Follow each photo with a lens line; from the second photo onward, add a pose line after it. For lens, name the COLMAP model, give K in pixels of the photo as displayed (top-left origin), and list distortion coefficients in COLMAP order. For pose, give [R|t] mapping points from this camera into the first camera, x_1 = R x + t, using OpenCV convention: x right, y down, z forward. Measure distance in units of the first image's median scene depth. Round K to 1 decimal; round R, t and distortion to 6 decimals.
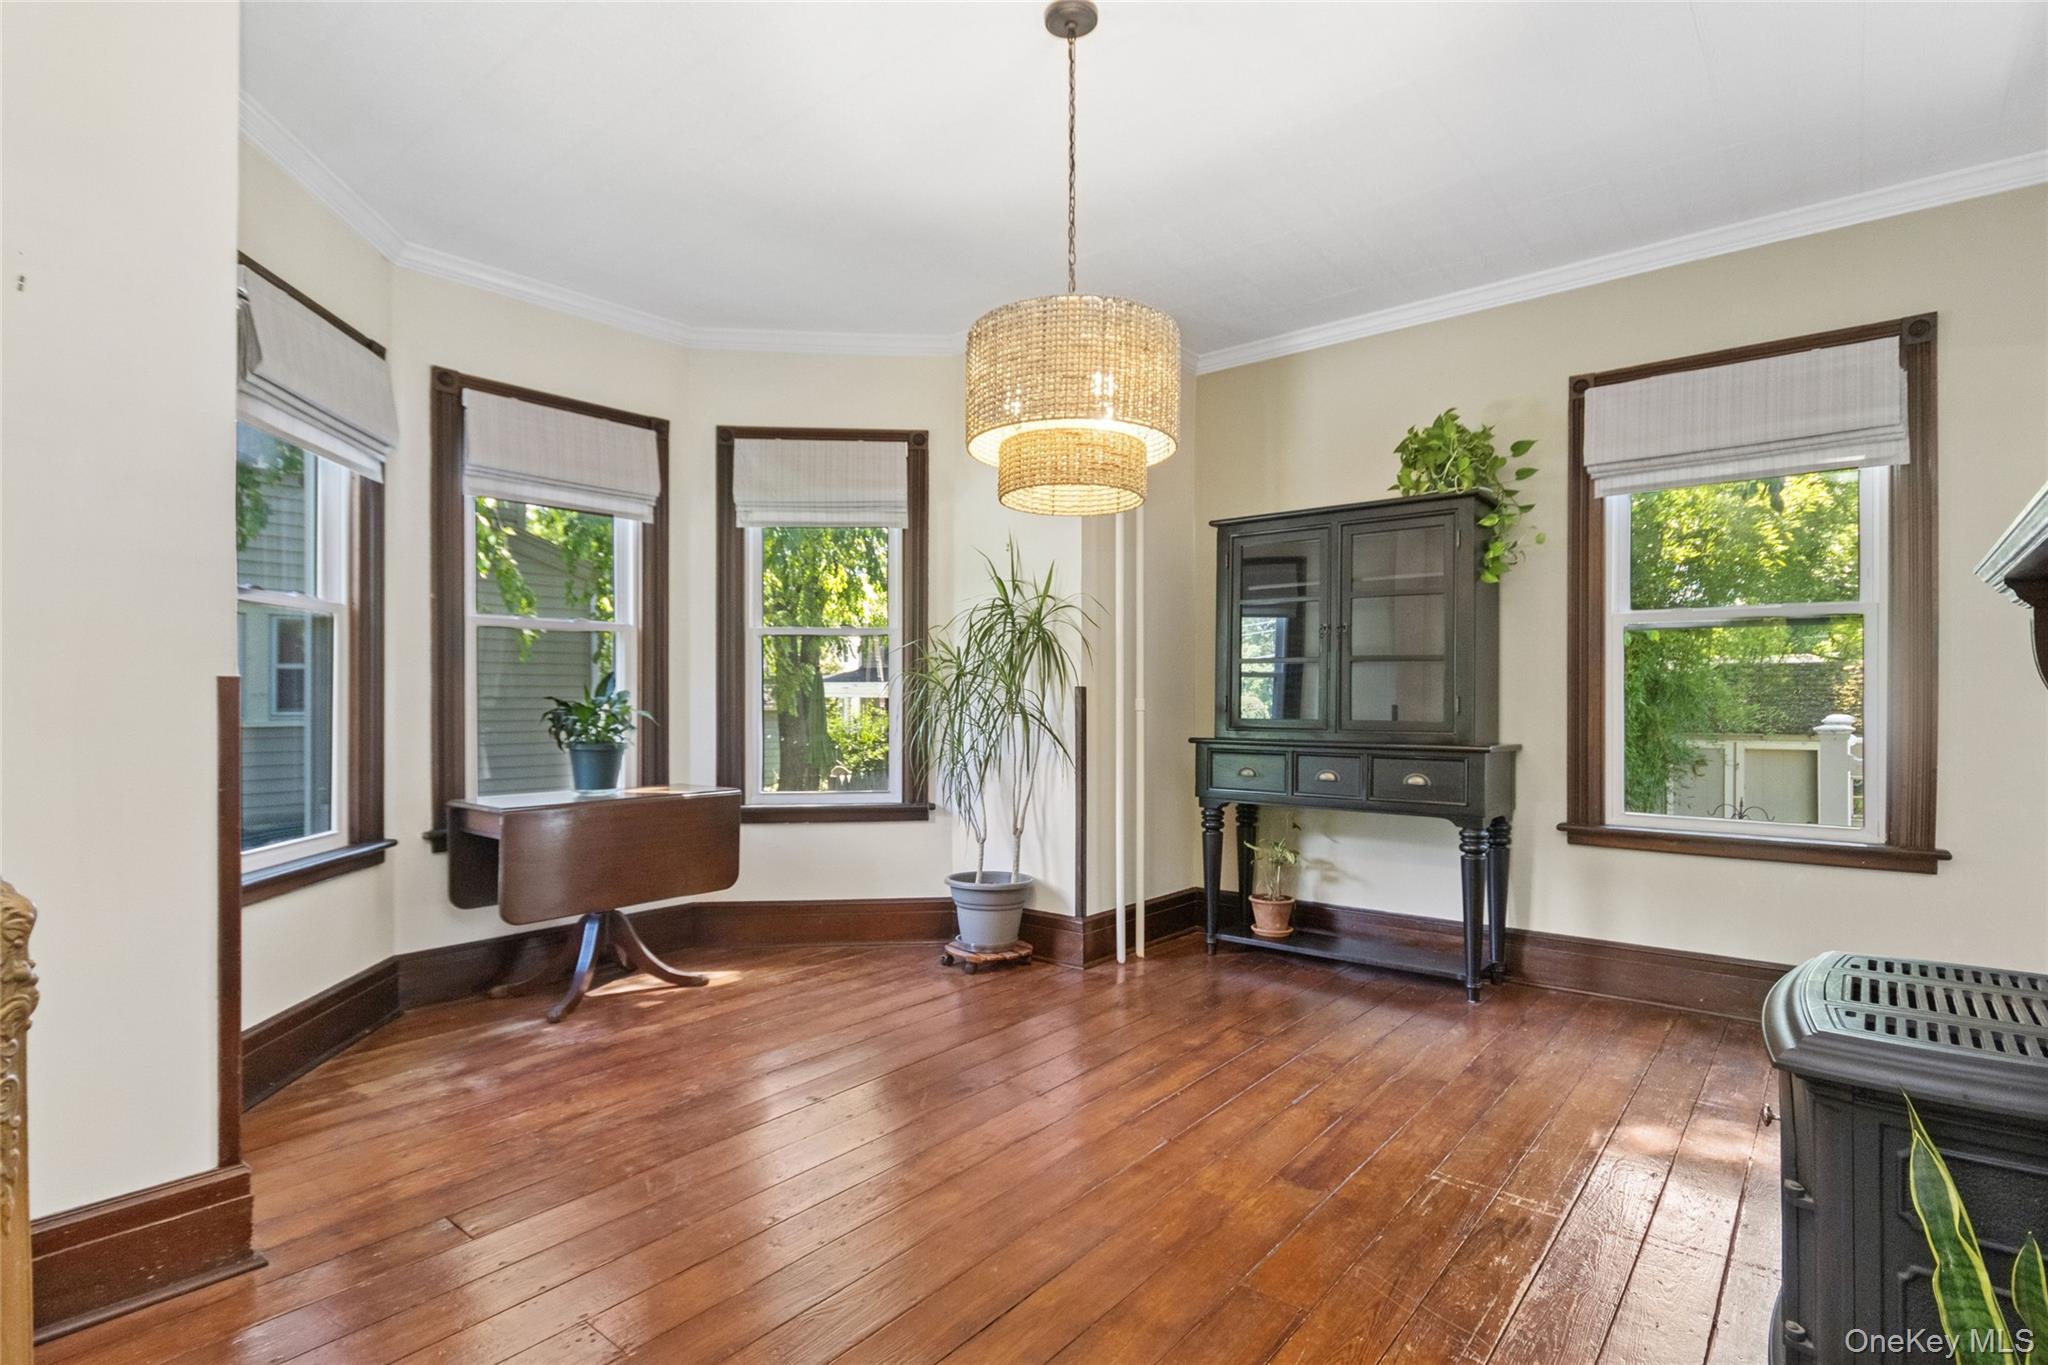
lens RADIAL K [[1011.9, 0, 1018.4], [0, 1011.9, 687.5], [0, 0, 1]] dist [0.000171, 0.000248]
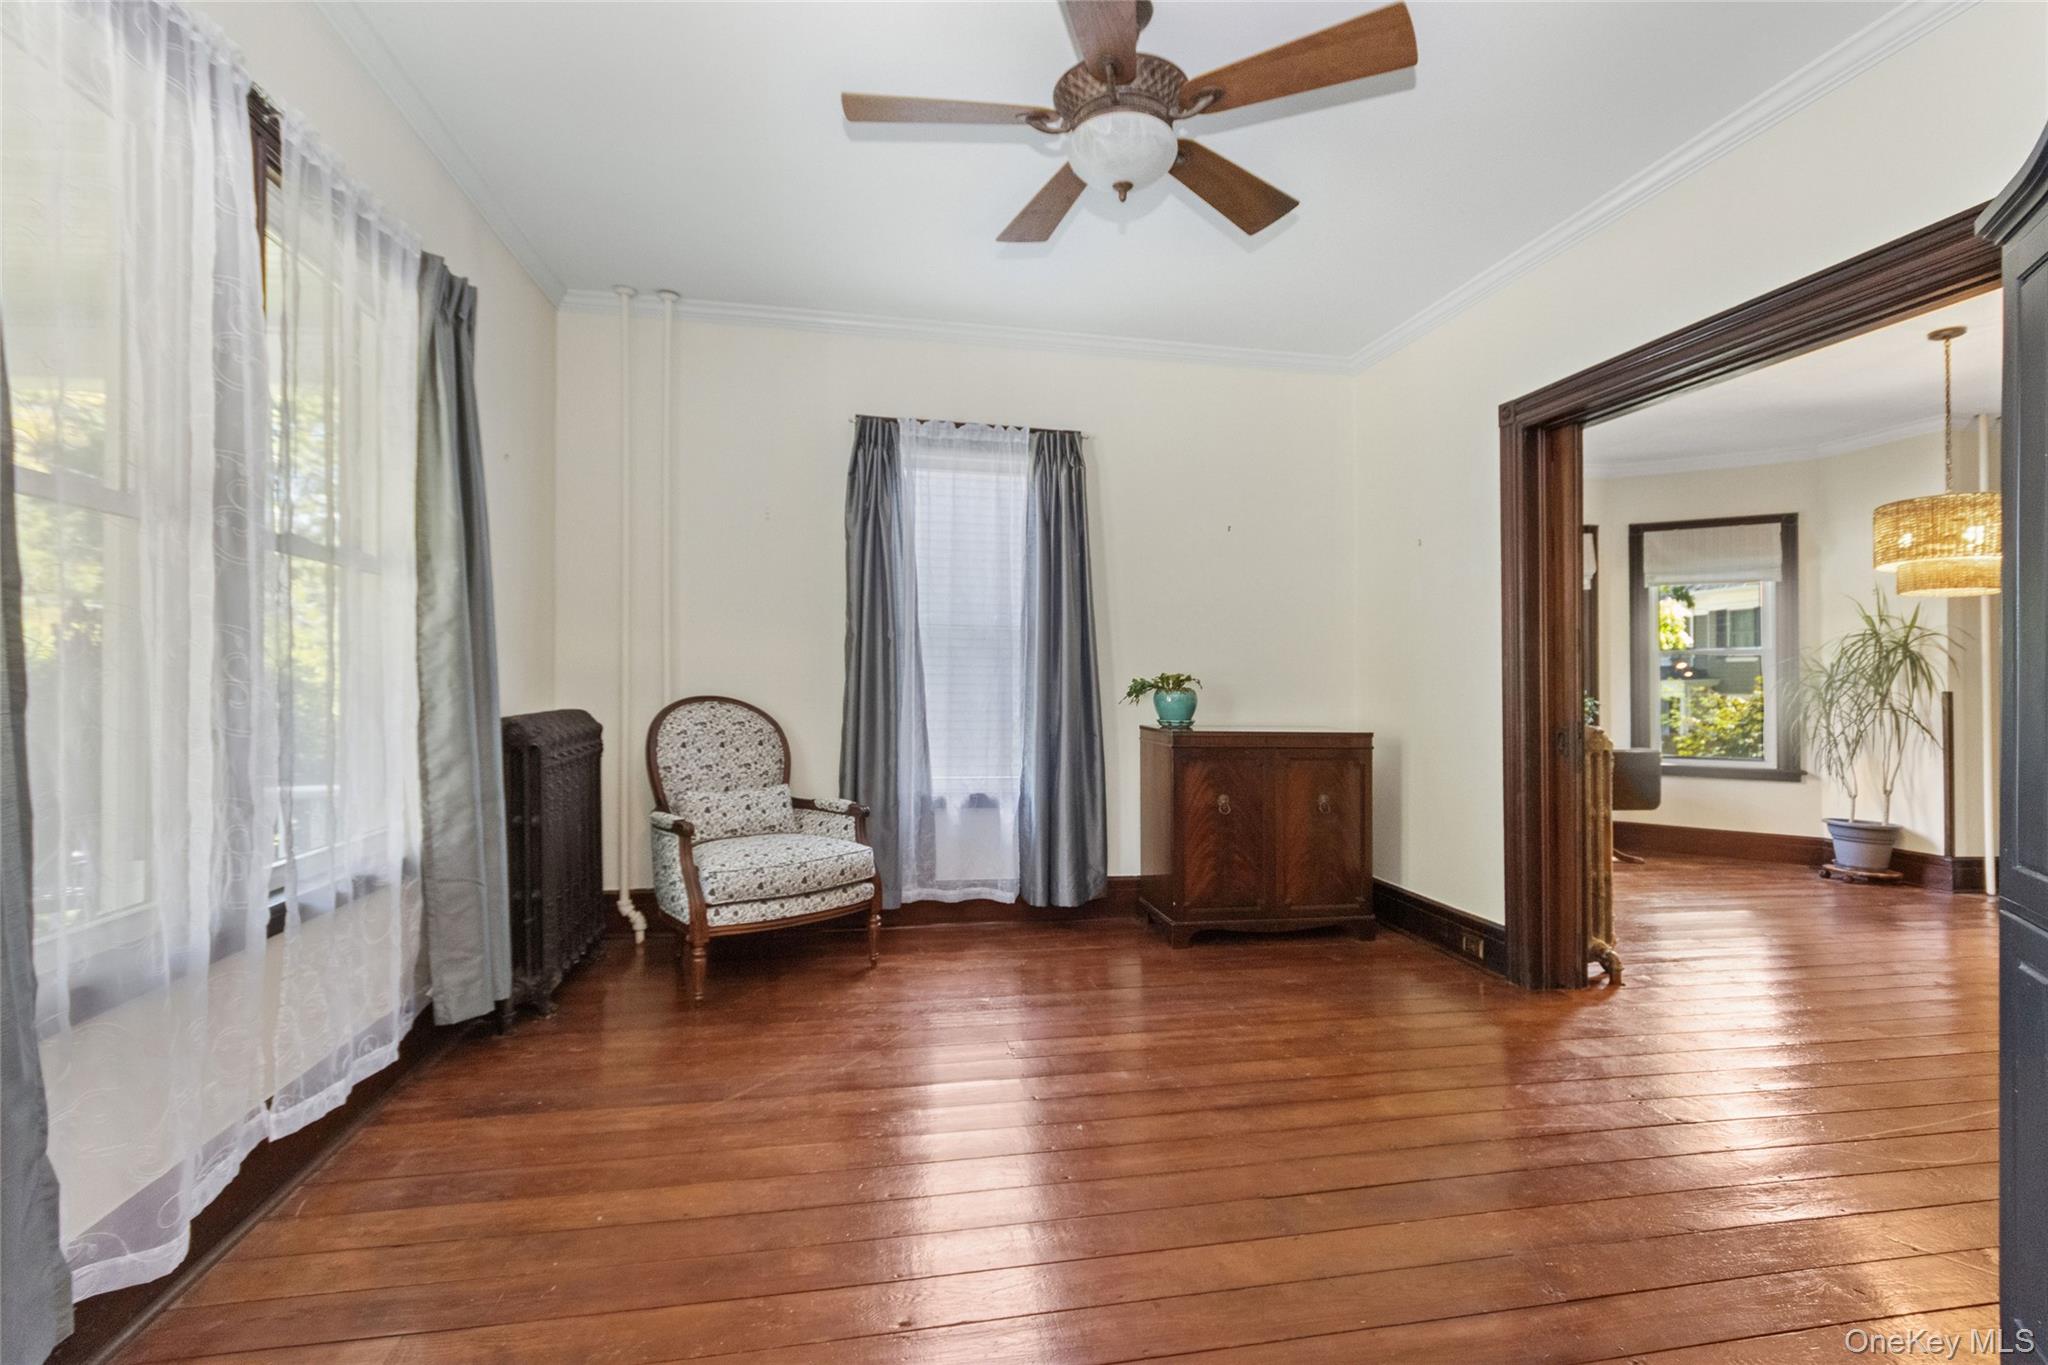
lens RADIAL K [[953.5, 0, 1041.5], [0, 953.5, 674.4], [0, 0, 1]] dist [0.001454, 0.000910]
pose [[0.779537, -0.006890, -0.626318, -0.085489], [0.004186, 0.999974, -0.005791, -0.021015], [0.626342, 0.001892, 0.779546, -0.798039]]
